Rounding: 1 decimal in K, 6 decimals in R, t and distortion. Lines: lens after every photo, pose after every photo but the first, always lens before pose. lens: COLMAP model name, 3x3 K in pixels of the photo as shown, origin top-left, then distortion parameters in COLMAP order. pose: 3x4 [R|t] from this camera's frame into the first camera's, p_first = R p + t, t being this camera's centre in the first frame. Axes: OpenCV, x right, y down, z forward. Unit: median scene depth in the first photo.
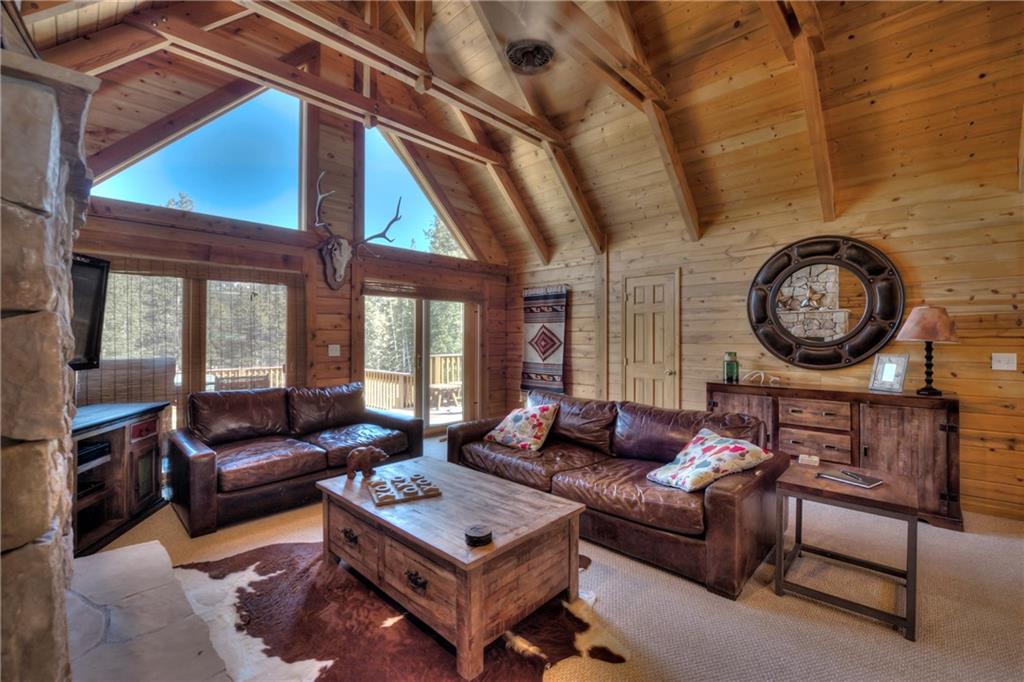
lens RADIAL K [[427.7, 0, 521.6], [0, 427.7, 336.3], [0, 0, 1]] dist [-0.014746, -0.001786]
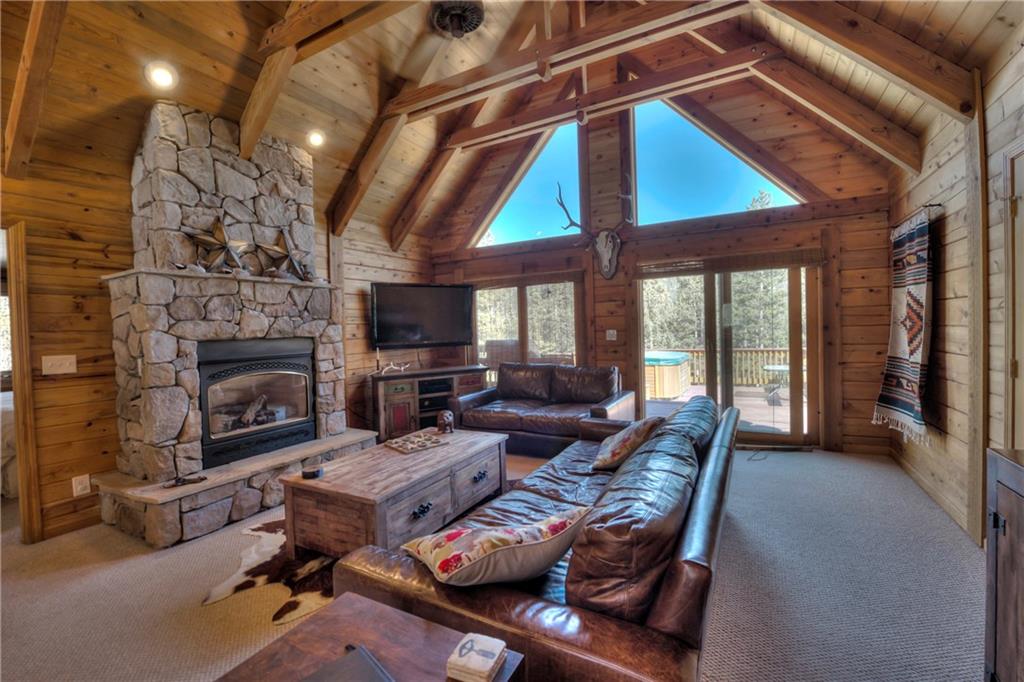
lens RADIAL K [[427.7, 0, 530.0], [0, 427.7, 331.4], [0, 0, 1]] dist [-0.014746, -0.001786]
pose [[0.268785, 0.001491, -0.963199, 0.713444], [0.035346, 0.999310, 0.011410, 0.005342], [0.962551, -0.037112, 0.268547, 0.655397]]
